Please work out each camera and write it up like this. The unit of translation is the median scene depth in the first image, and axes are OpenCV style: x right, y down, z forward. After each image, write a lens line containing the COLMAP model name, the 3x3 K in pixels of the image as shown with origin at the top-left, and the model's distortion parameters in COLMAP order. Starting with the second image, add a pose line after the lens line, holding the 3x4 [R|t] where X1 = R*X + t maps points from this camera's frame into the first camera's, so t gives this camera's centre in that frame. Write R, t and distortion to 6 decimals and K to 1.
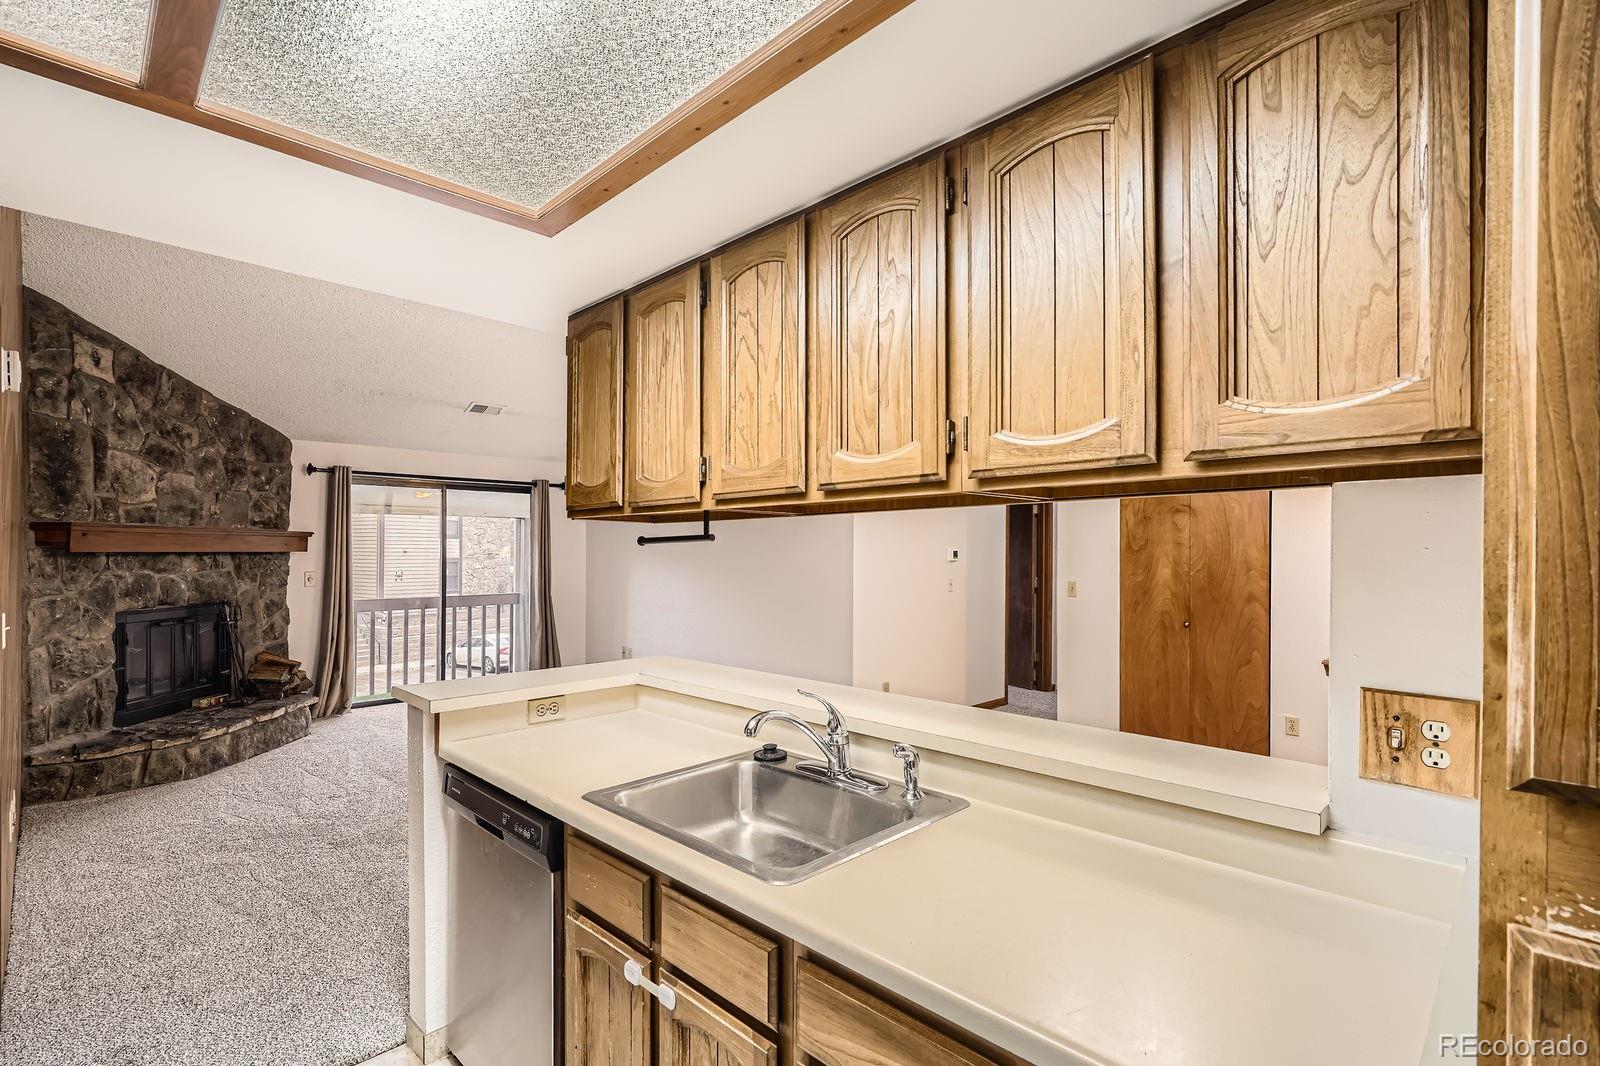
lens RADIAL K [[741.3, 0, 798.9], [0, 741.3, 551.6], [0, 0, 1]] dist [0.010133, -0.002315]
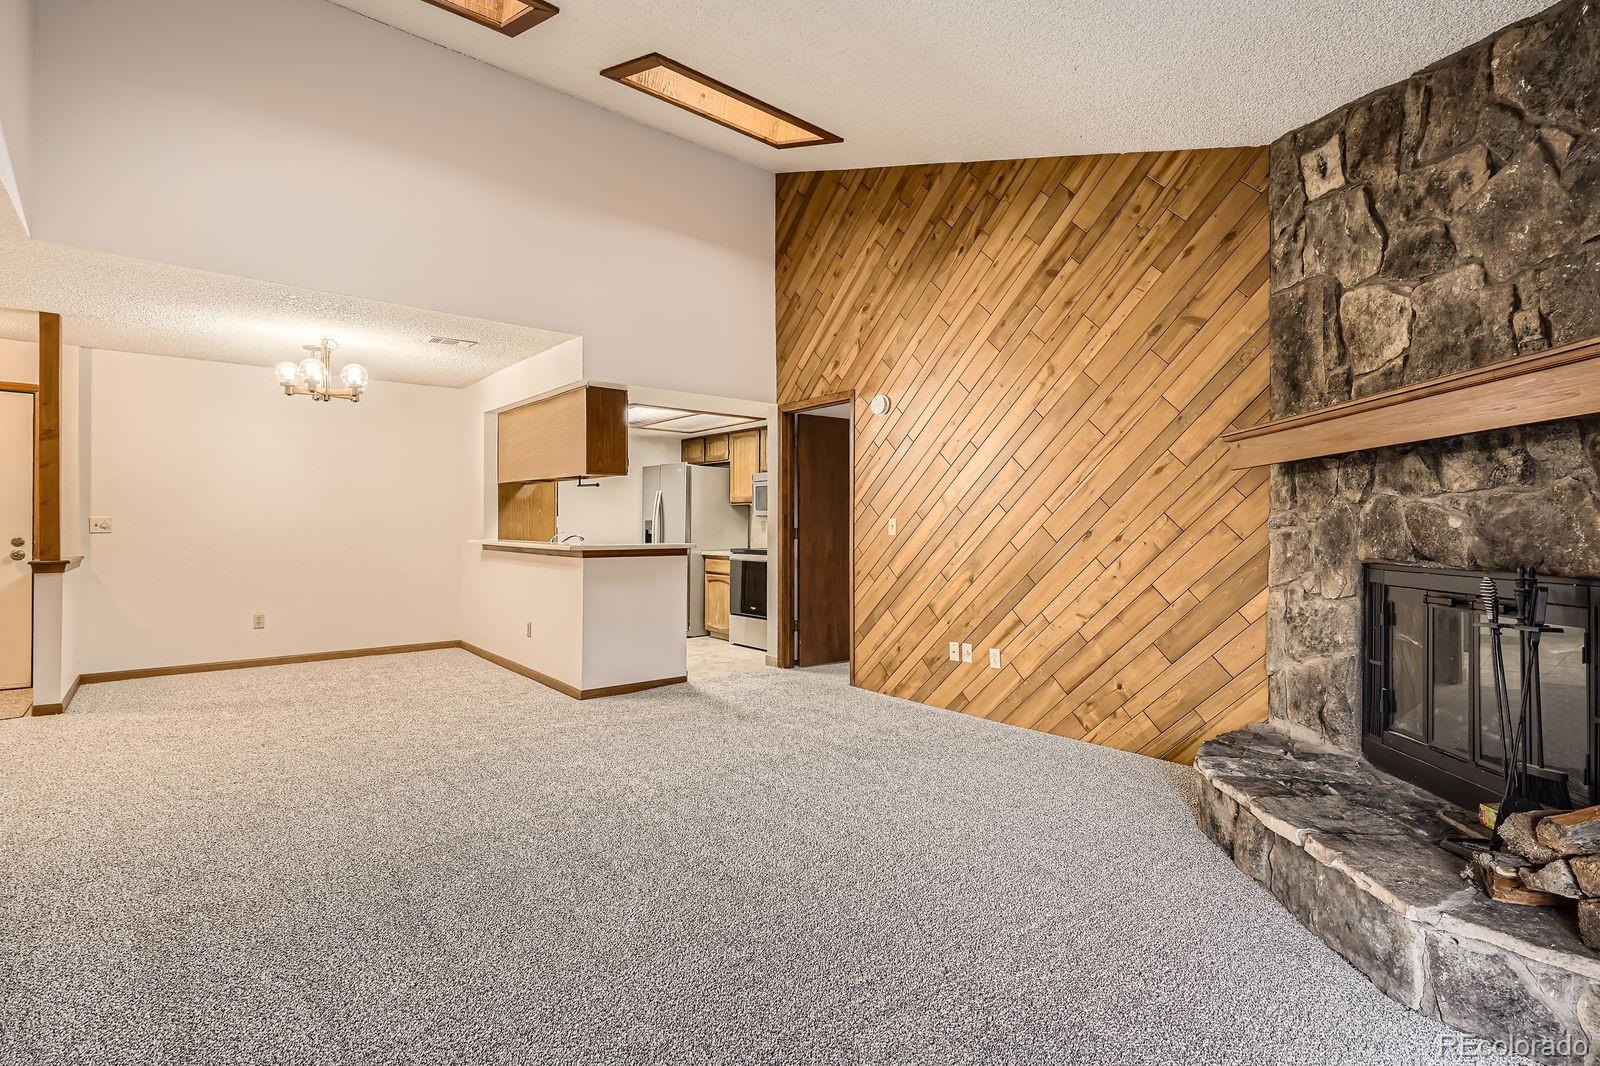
lens RADIAL K [[741.3, 0, 797.2], [0, 741.3, 526.7], [0, 0, 1]] dist [0.010133, -0.002315]
pose [[-0.995135, -0.006886, 0.098276, -0.527081], [-0.006910, 0.999976, 0.000089, 0.056327], [-0.098274, -0.000590, -0.995159, 1.619212]]
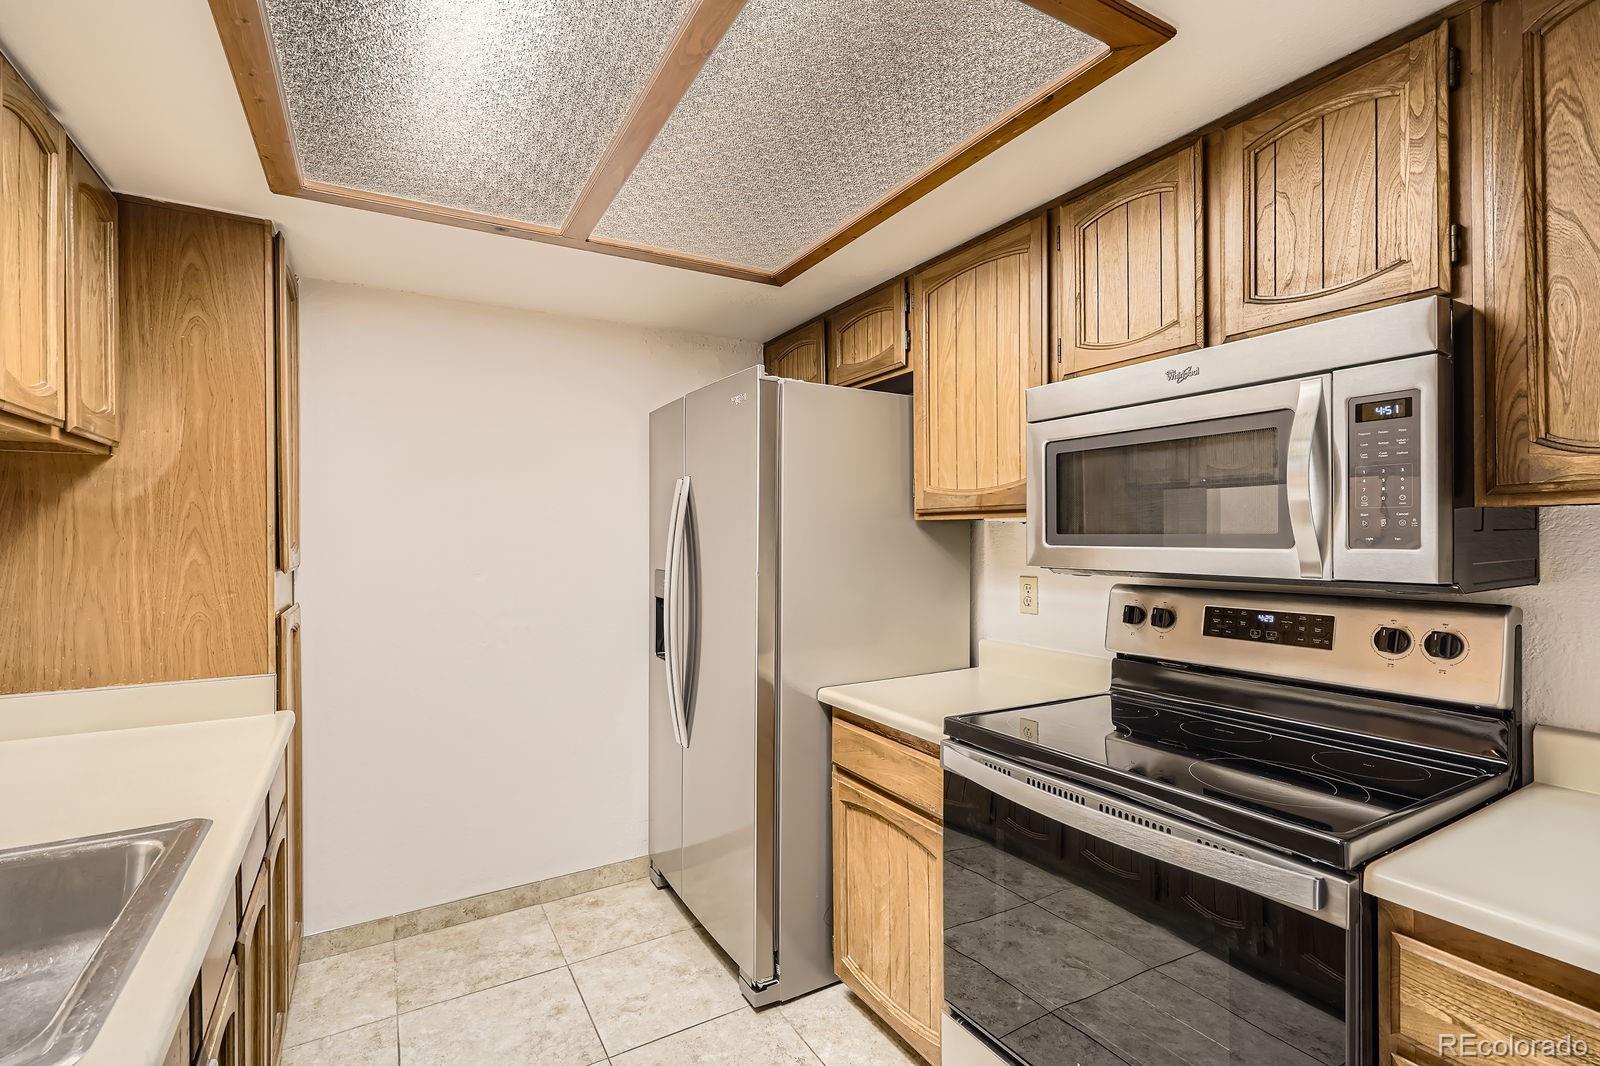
lens RADIAL K [[741.3, 0, 806.4], [0, 741.3, 542.9], [0, 0, 1]] dist [0.010133, -0.002315]
pose [[-0.967620, -0.000450, 0.252410, -0.262401], [0.002390, 0.999937, 0.010945, 0.017238], [-0.252399, 0.011194, -0.967558, 0.447201]]
